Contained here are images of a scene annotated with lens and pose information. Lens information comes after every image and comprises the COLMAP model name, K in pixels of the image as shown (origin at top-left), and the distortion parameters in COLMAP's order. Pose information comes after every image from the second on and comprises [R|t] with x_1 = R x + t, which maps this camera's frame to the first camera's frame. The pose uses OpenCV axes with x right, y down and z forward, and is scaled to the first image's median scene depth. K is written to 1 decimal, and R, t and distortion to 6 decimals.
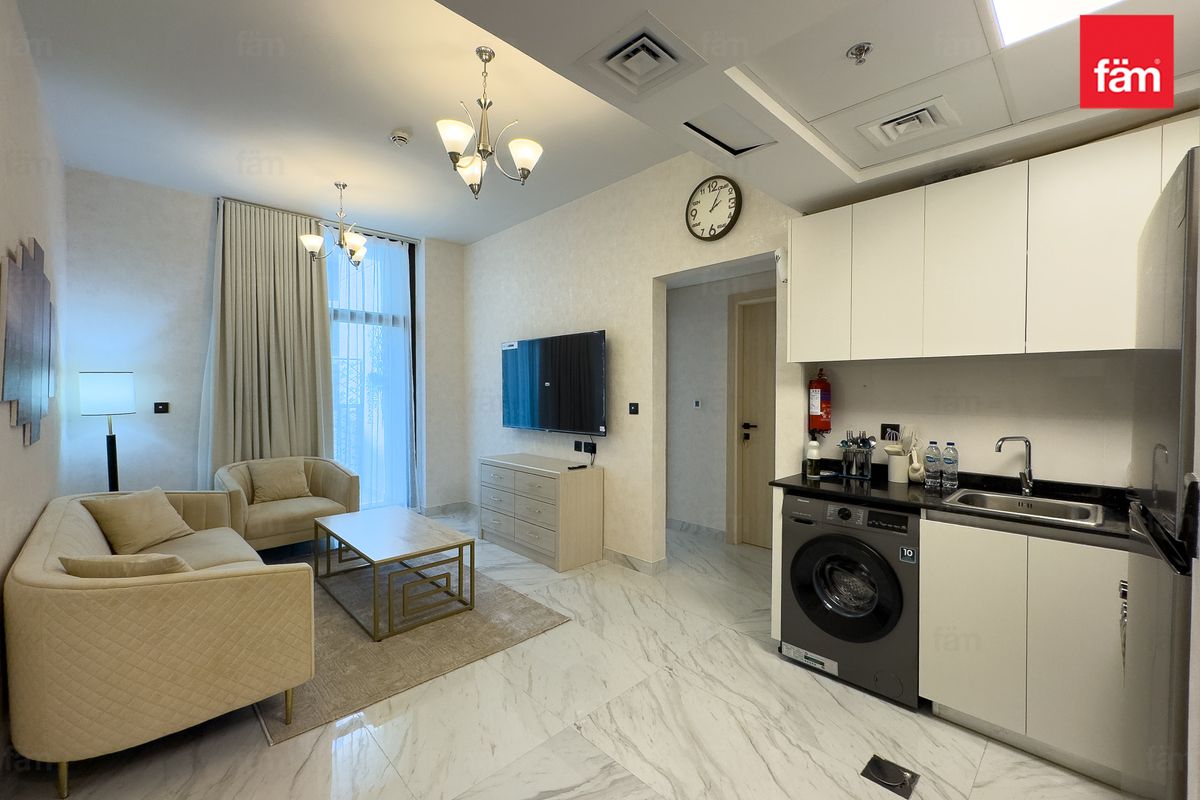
lens RADIAL K [[482.6, 0, 602.8], [0, 482.6, 395.0], [0, 0, 1]] dist [-0.002882, 0.001070]
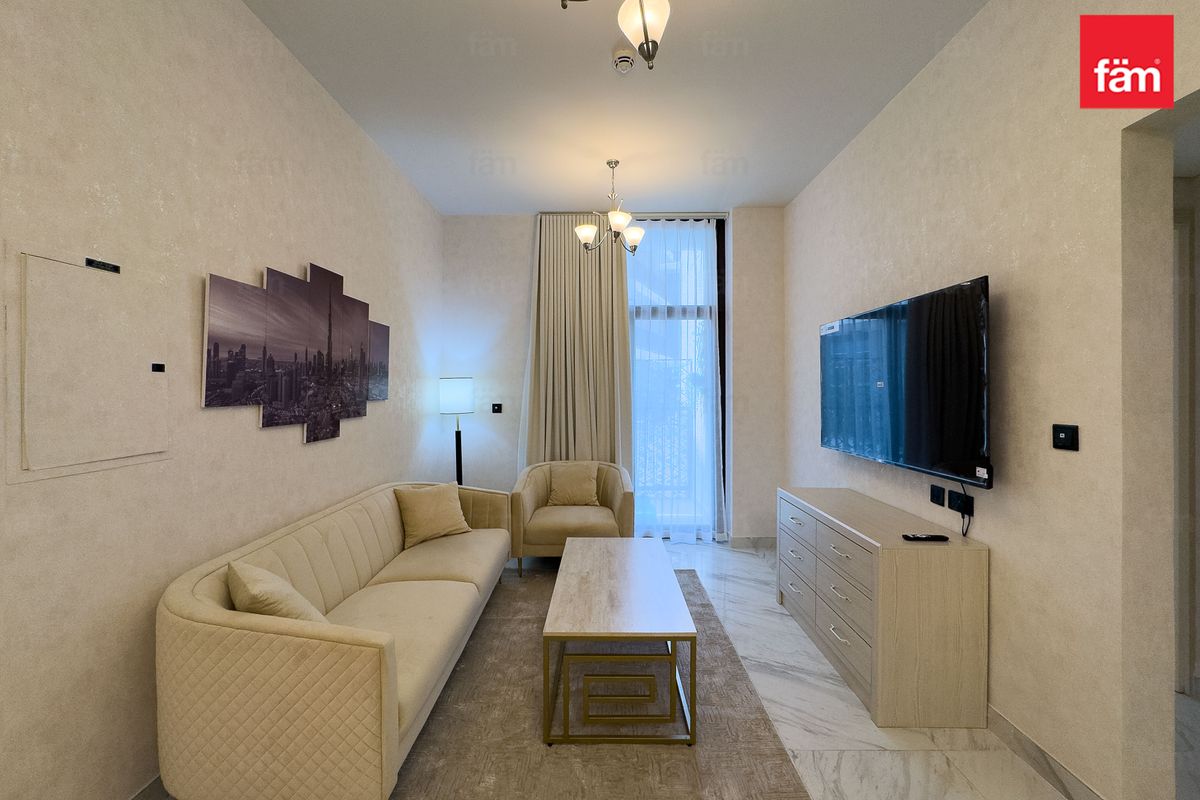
lens RADIAL K [[482.6, 0, 605.2], [0, 482.6, 389.2], [0, 0, 1]] dist [-0.002882, 0.001070]
pose [[0.717283, -0.002353, -0.696778, 0.076922], [-0.006300, 0.999932, -0.009862, -0.010868], [0.696754, 0.011464, 0.717219, 0.414460]]
